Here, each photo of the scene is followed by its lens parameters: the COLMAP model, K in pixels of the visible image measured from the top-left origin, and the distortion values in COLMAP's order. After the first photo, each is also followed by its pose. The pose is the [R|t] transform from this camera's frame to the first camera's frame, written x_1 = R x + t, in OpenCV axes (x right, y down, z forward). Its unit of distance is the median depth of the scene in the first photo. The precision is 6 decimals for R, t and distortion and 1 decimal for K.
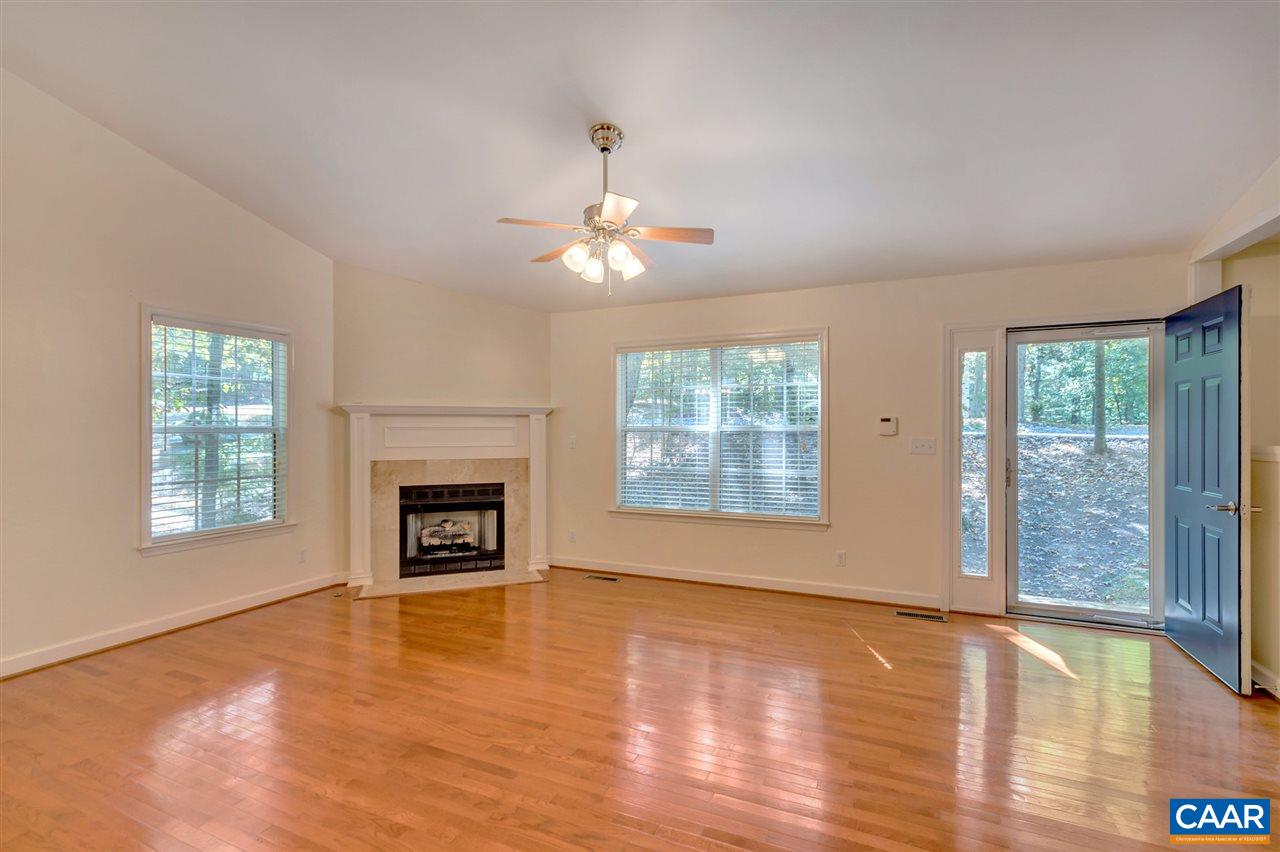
lens RADIAL K [[566.4, 0, 640.6], [0, 566.4, 429.6], [0, 0, 1]] dist [0.002999, 0.000312]
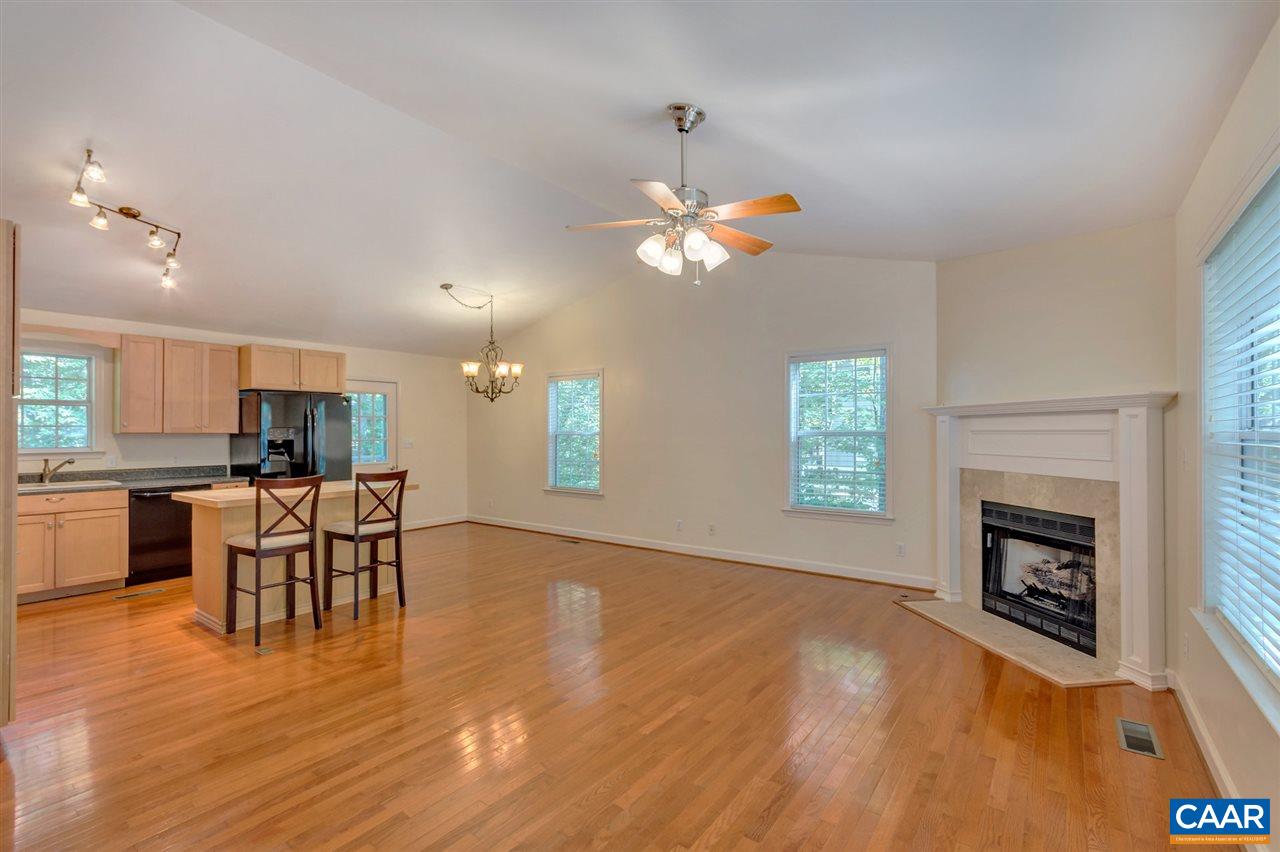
lens RADIAL K [[566.4, 0, 640.6], [0, 566.4, 429.6], [0, 0, 1]] dist [0.002999, 0.000312]
pose [[-0.220508, -0.003356, -0.975379, 0.510401], [0.003643, 0.999984, -0.004265, -0.003697], [0.975378, -0.004494, -0.220492, 0.689671]]
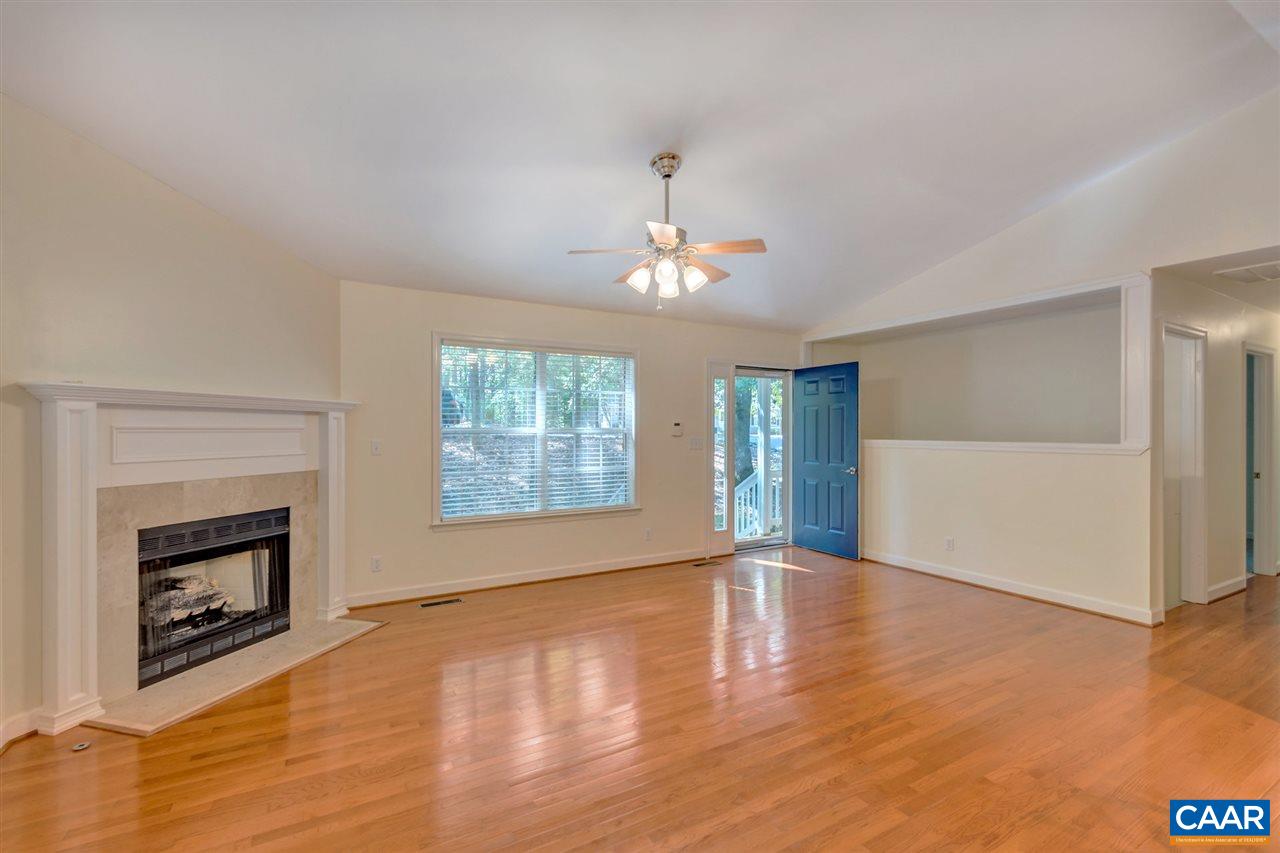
lens RADIAL K [[566.4, 0, 640.6], [0, 566.4, 430.1], [0, 0, 1]] dist [0.002999, 0.000312]
pose [[0.584443, 0.001580, 0.811433, -0.594266], [-0.002873, 0.999996, 0.000122, -0.003350], [-0.811429, -0.002402, 0.584445, 0.246767]]
